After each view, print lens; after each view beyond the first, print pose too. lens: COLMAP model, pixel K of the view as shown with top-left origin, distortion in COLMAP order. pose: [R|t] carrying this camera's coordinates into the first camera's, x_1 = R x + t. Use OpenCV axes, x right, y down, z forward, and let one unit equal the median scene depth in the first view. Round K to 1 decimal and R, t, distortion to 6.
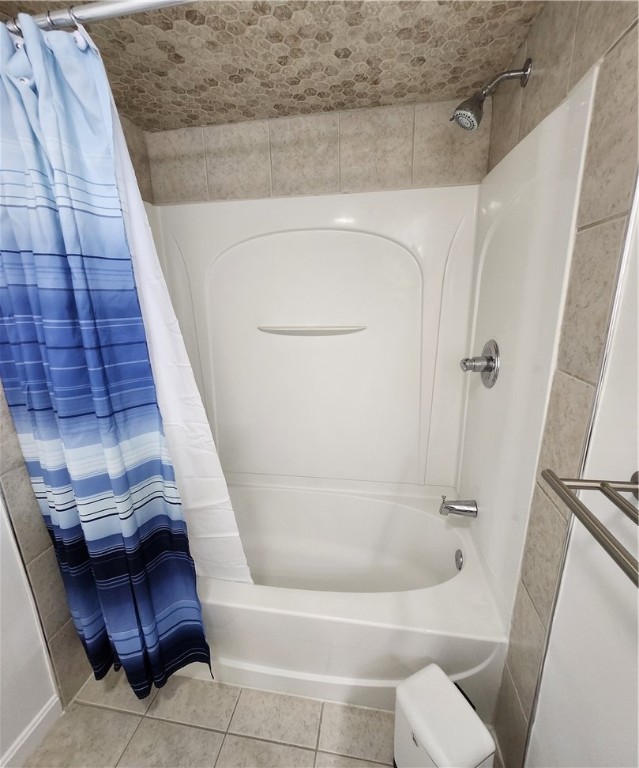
lens RADIAL K [[335.5, 0, 325.0], [0, 335.5, 385.4], [0, 0, 1]] dist [-0.012058, 0.003168]
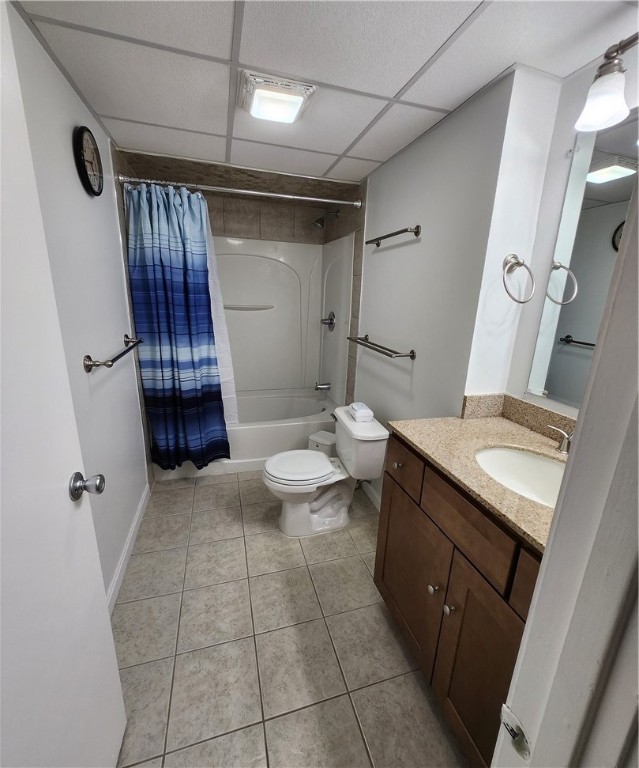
lens RADIAL K [[335.5, 0, 327.8], [0, 335.5, 383.8], [0, 0, 1]] dist [-0.012058, 0.003168]
pose [[0.890727, -0.065964, 0.449727, -0.769359], [0.060045, 0.997819, 0.027432, 0.371879], [-0.450555, 0.002570, 0.892745, -1.369636]]
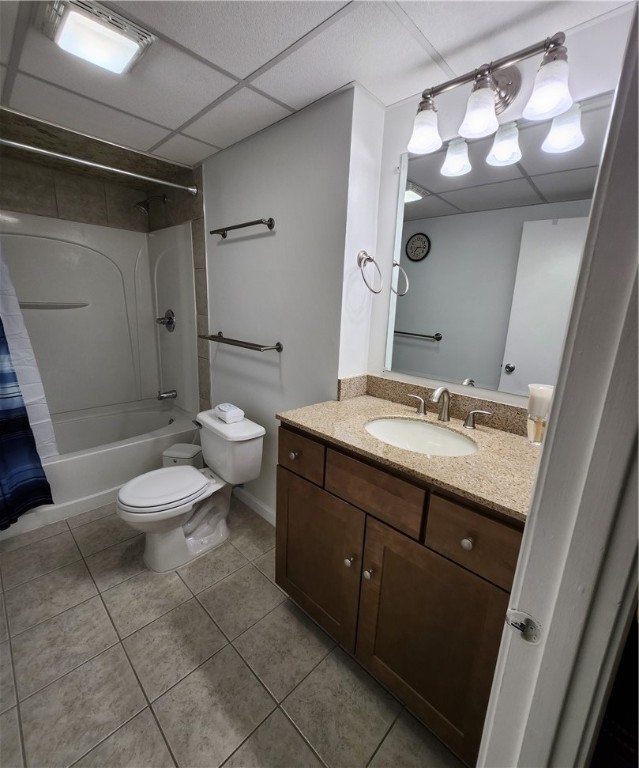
lens RADIAL K [[335.5, 0, 325.5], [0, 335.5, 383.2], [0, 0, 1]] dist [-0.012058, 0.003168]
pose [[0.557335, -0.148710, 0.816862, -0.901096], [0.157320, 0.984922, 0.071967, 0.392096], [-0.815247, 0.088399, 0.572326, -1.201600]]
